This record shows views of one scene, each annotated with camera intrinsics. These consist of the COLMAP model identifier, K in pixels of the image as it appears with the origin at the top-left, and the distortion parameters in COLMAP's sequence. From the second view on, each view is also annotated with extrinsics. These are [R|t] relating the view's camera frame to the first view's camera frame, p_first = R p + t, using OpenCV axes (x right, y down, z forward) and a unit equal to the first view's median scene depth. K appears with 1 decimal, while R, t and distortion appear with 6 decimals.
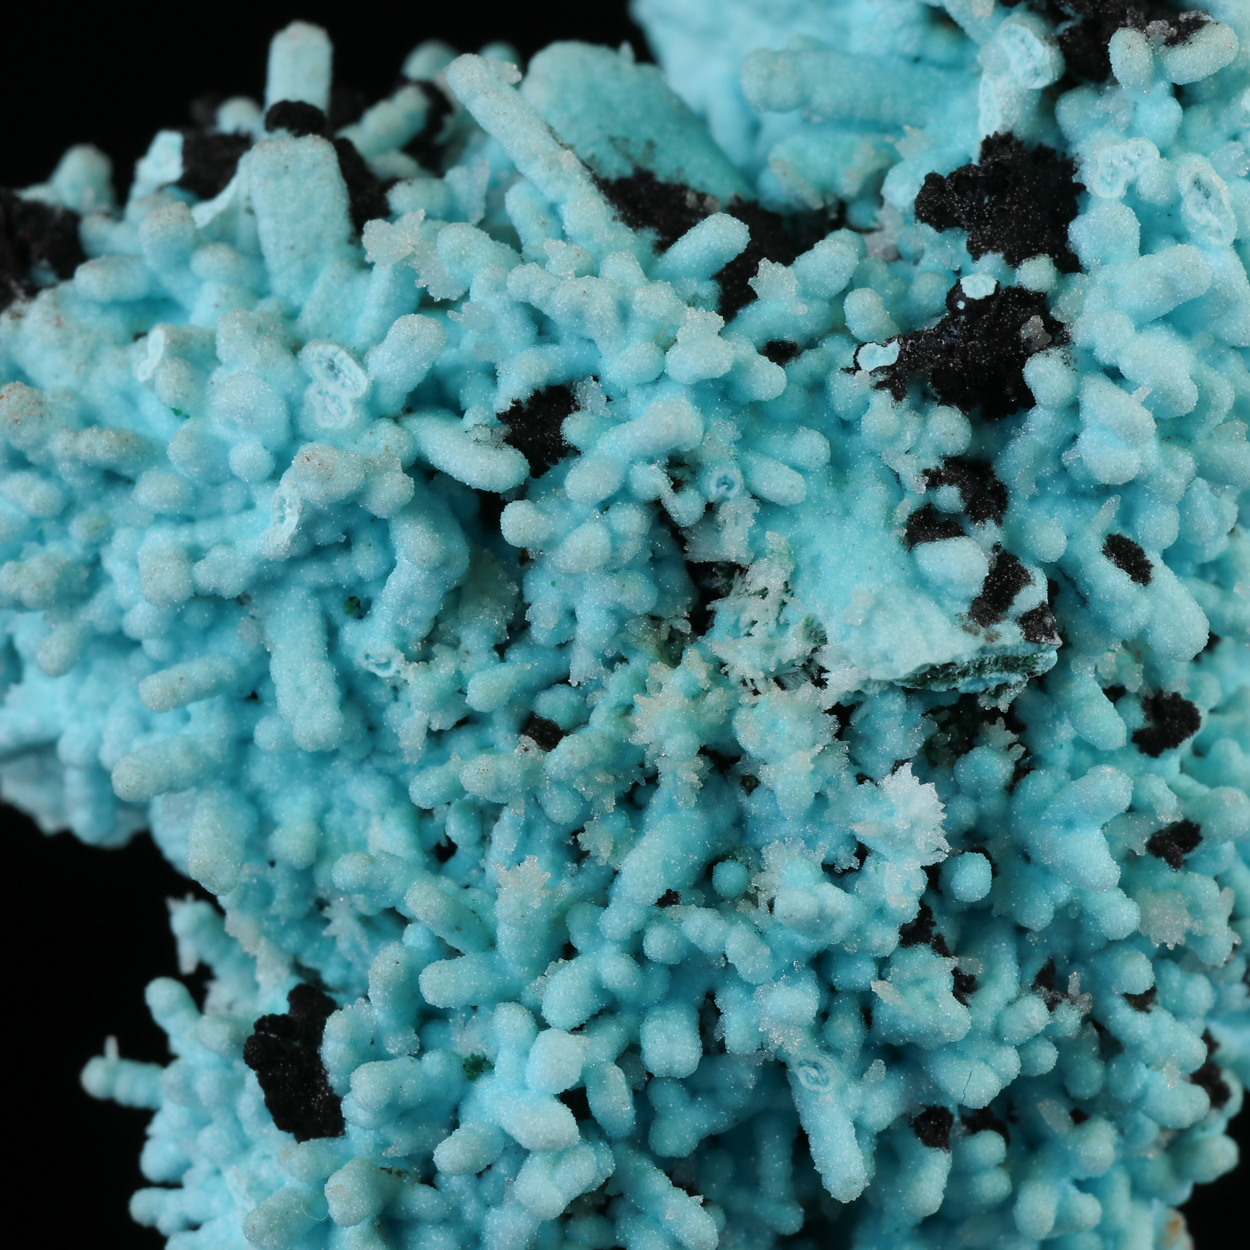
lens RADIAL K [[8231.6, 0, 625.9], [0, 8231.6, 623.0], [0, 0, 1]] dist [0.188516, 0.000000]
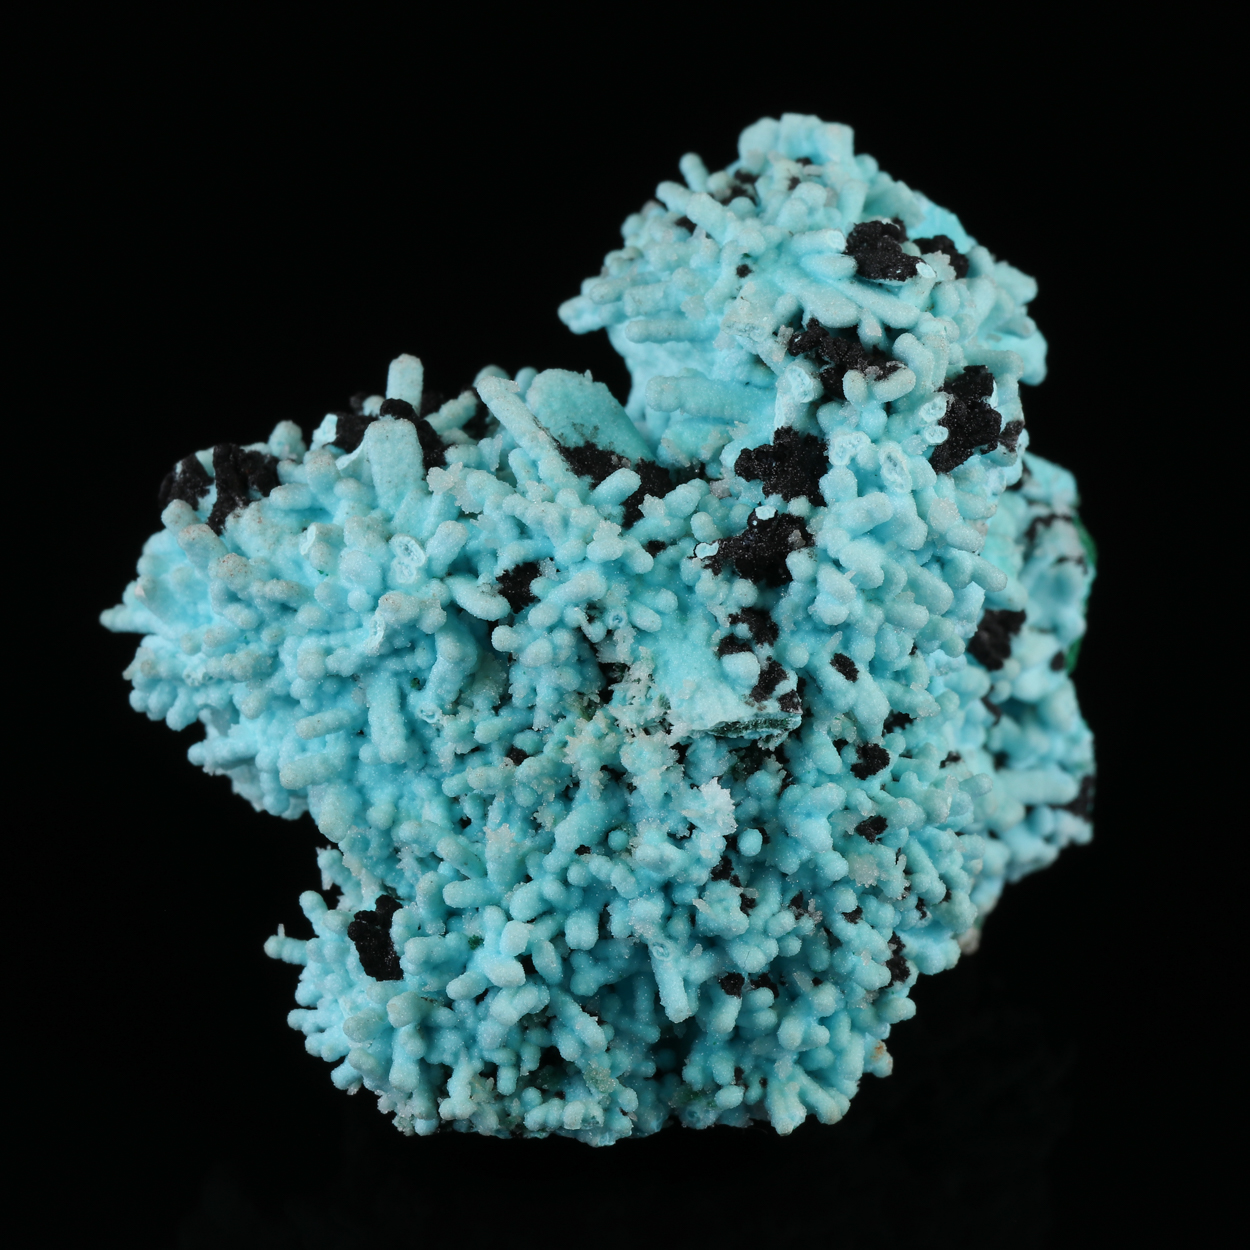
lens RADIAL K [[8231.6, 0, 624.4], [0, 8231.6, 626.0], [0, 0, 1]] dist [0.188516, 0.000000]
pose [[0.995931, 0.024856, -0.086627, 0.166692], [-0.026892, 0.999387, -0.022407, 0.024424], [0.086017, 0.024646, 0.995989, -0.776933]]
